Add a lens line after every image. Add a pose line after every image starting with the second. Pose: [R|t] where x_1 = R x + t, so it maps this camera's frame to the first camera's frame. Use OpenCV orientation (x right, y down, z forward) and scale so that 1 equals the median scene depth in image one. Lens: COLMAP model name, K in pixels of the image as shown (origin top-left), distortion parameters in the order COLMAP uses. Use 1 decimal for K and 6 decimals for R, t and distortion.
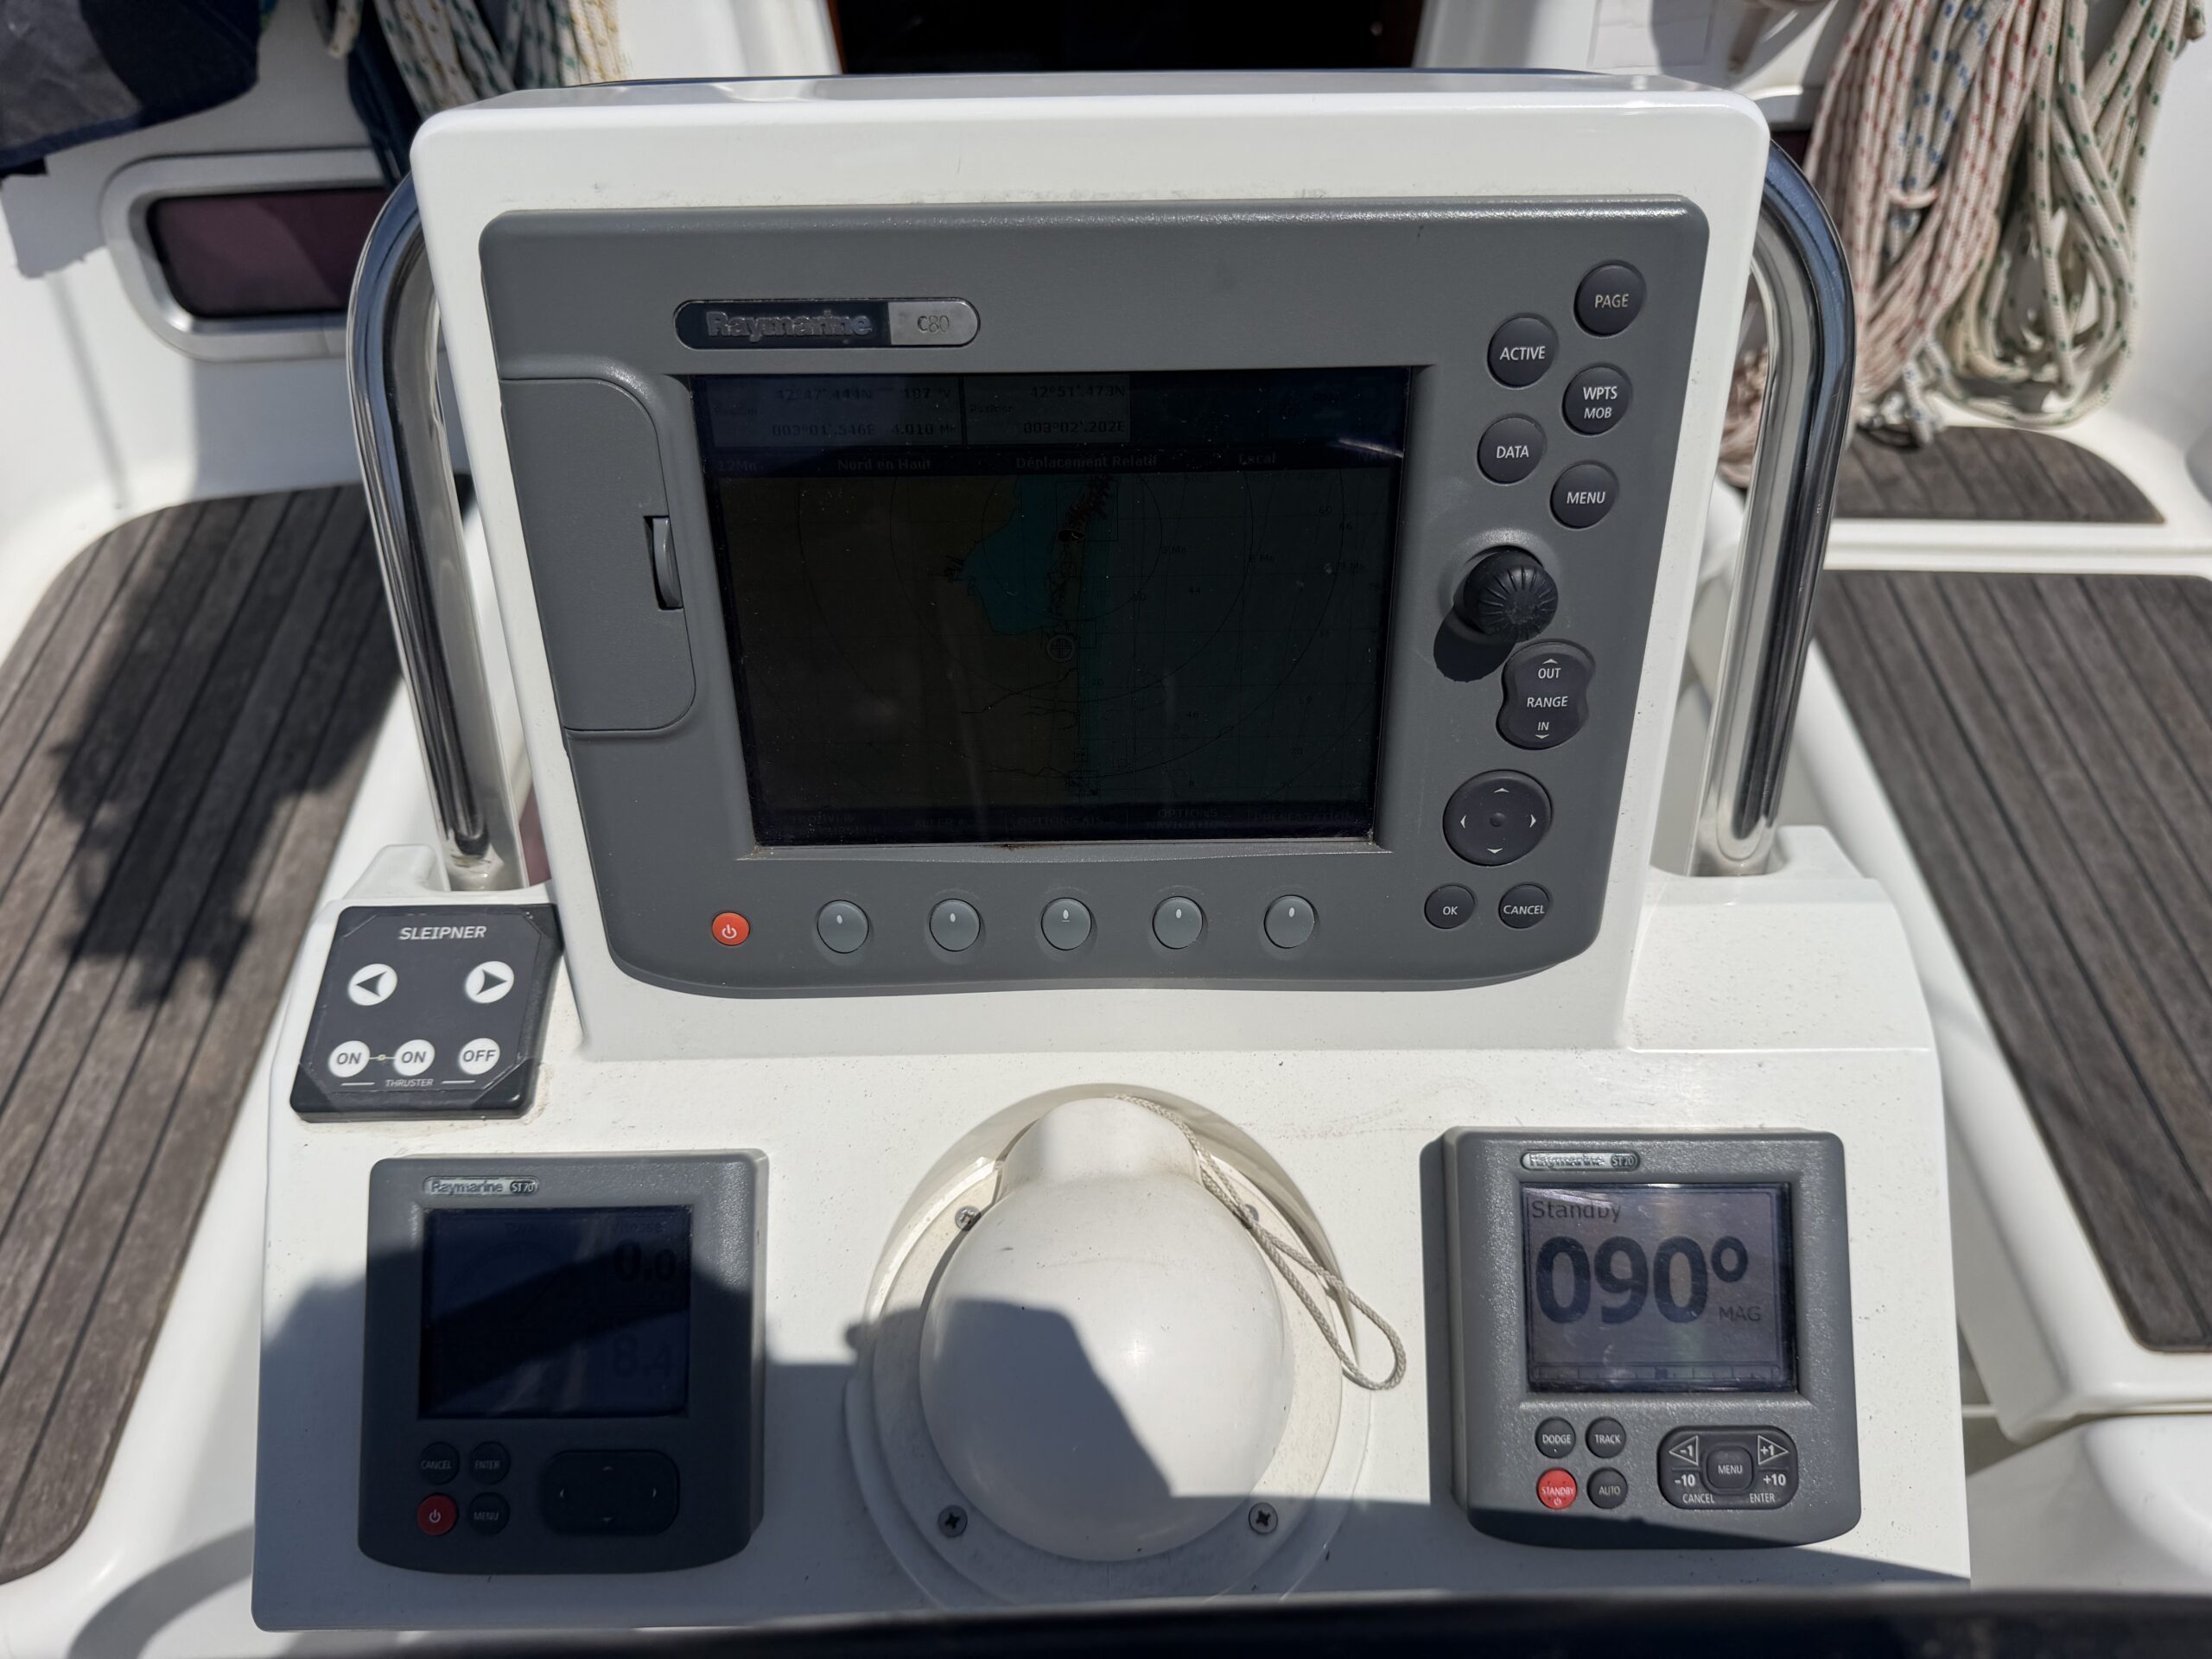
lens RADIAL K [[1606.9, 0, 1145.9], [0, 1606.9, 829.2], [0, 0, 1]] dist [-0.008488, -0.007772]
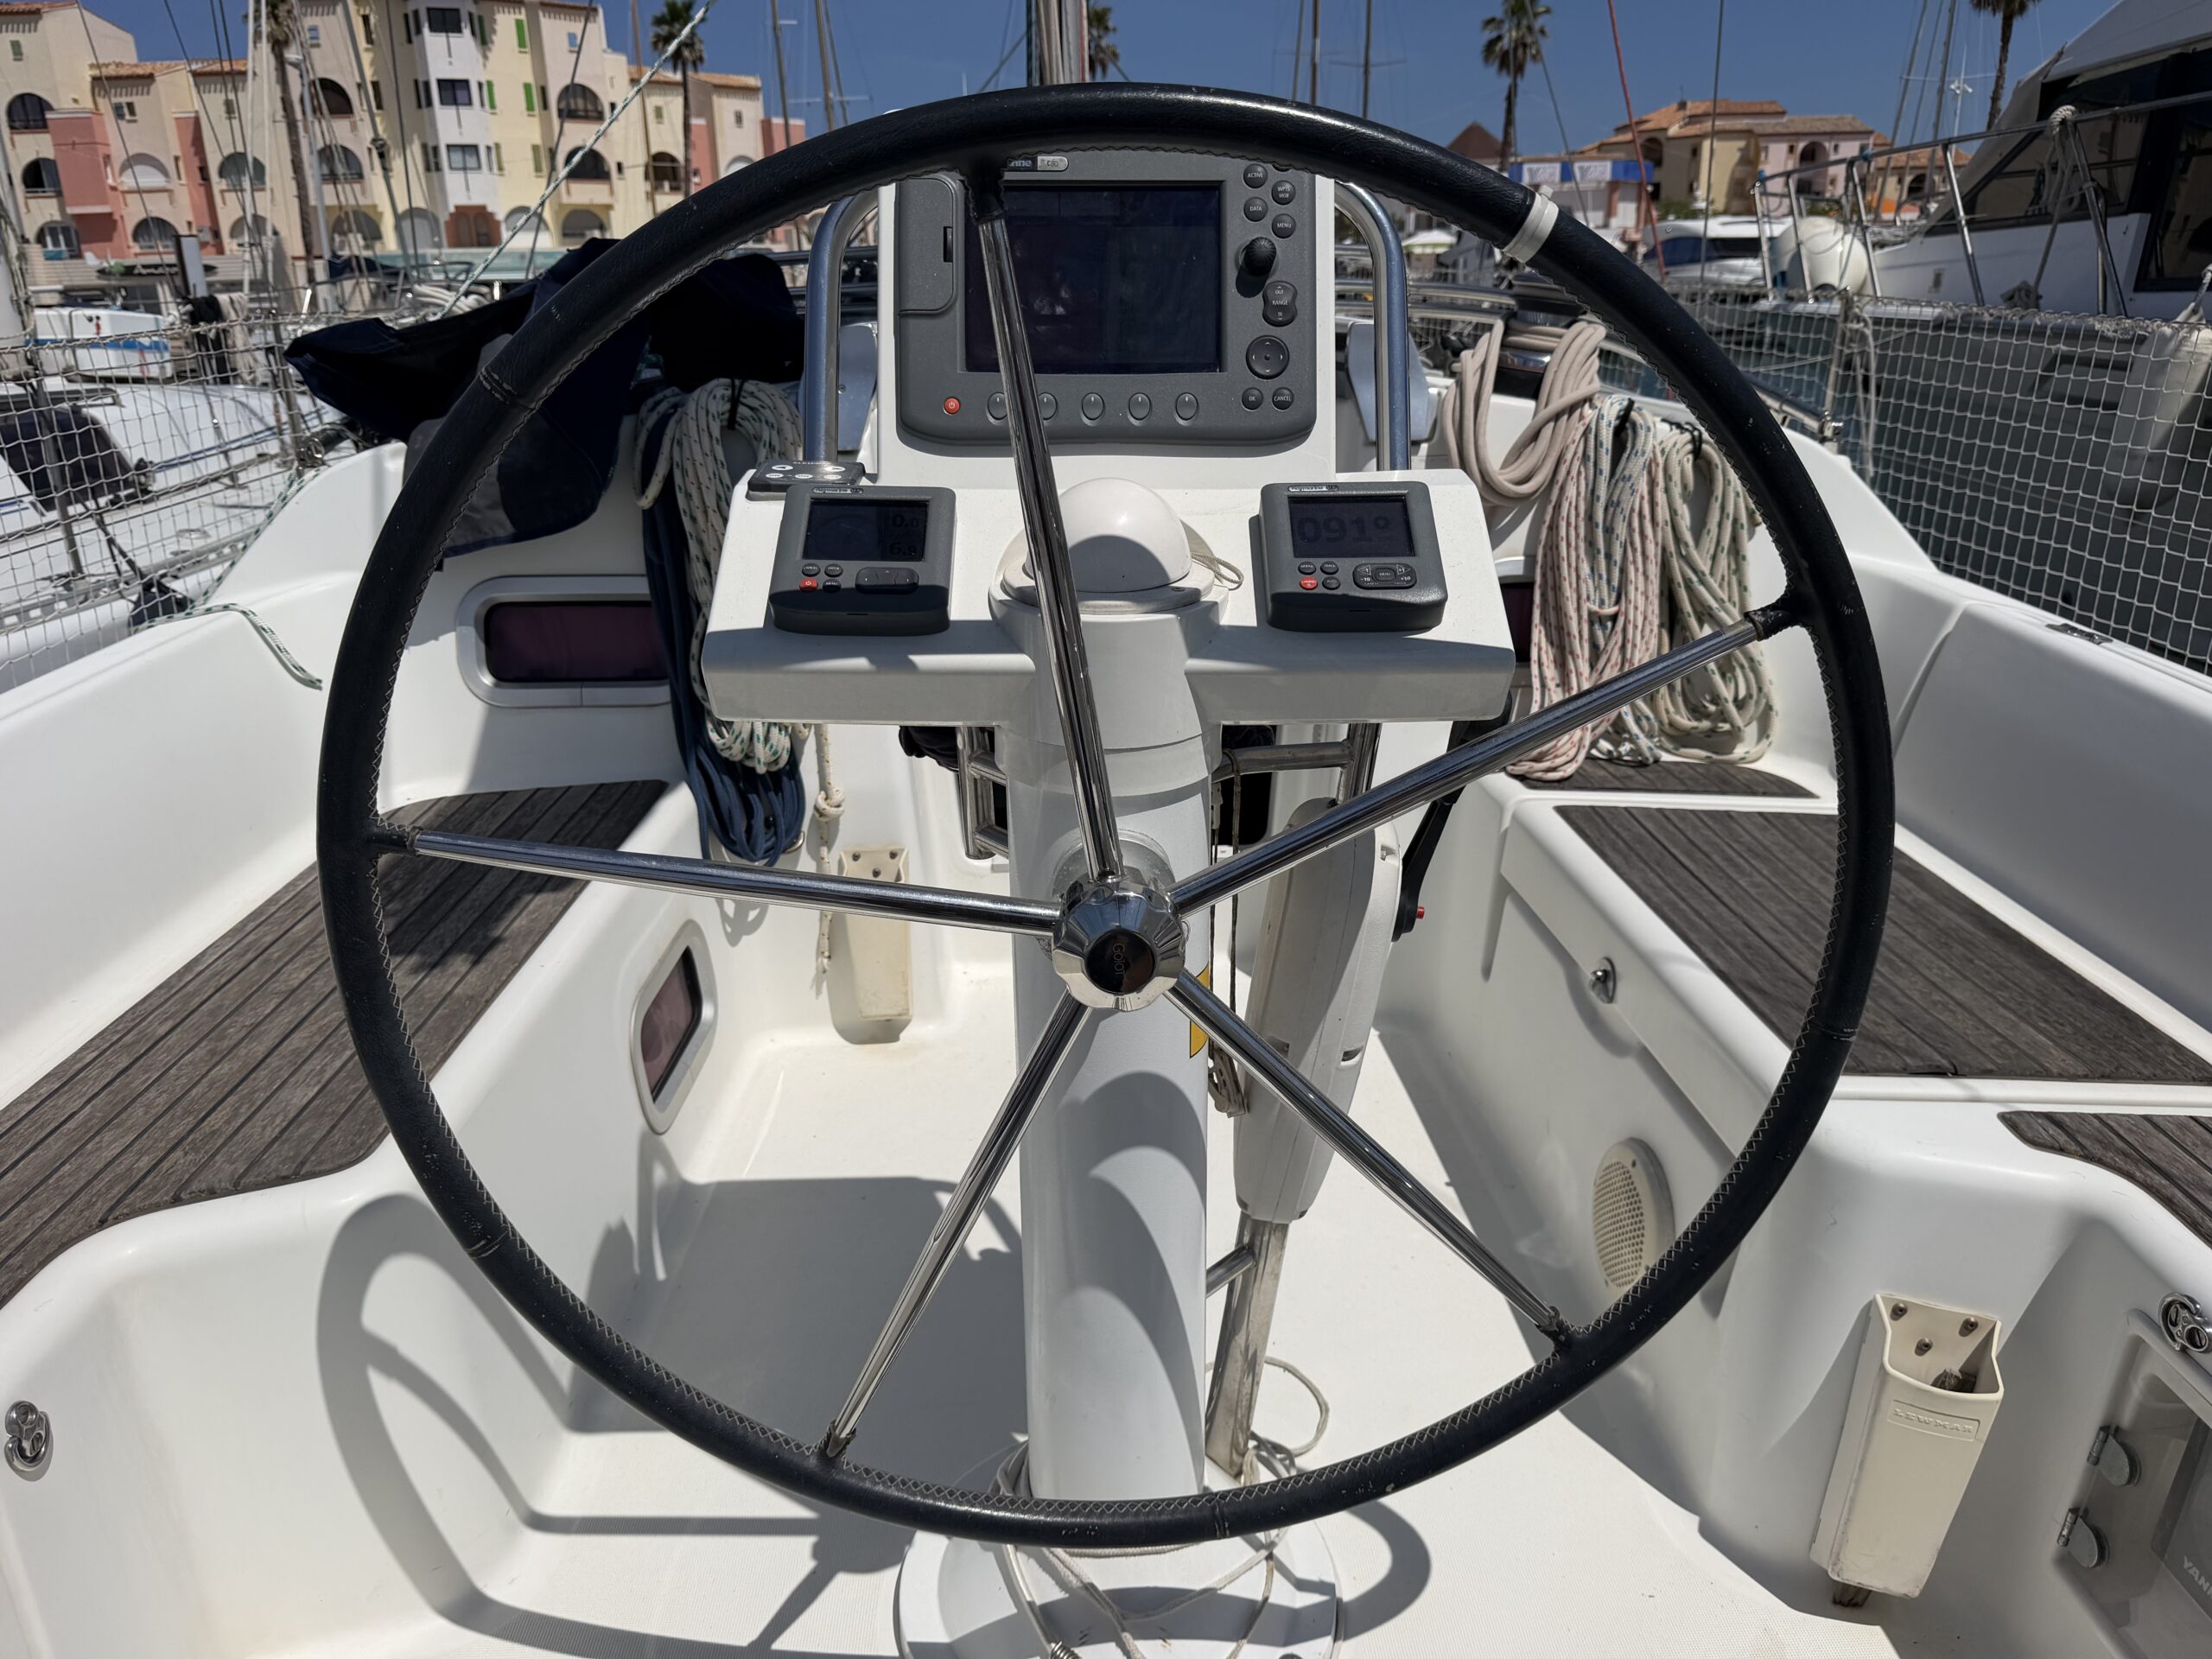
lens RADIAL K [[1601.4, 0, 1106.6], [0, 1601.4, 839.5], [0, 0, 1]] dist [-0.004855, 0.004023]
pose [[0.999996, 0.000452, -0.002887, -0.007362], [-0.001881, 0.855632, -0.517581, 0.631540], [0.002236, 0.517584, 0.855630, -0.240957]]
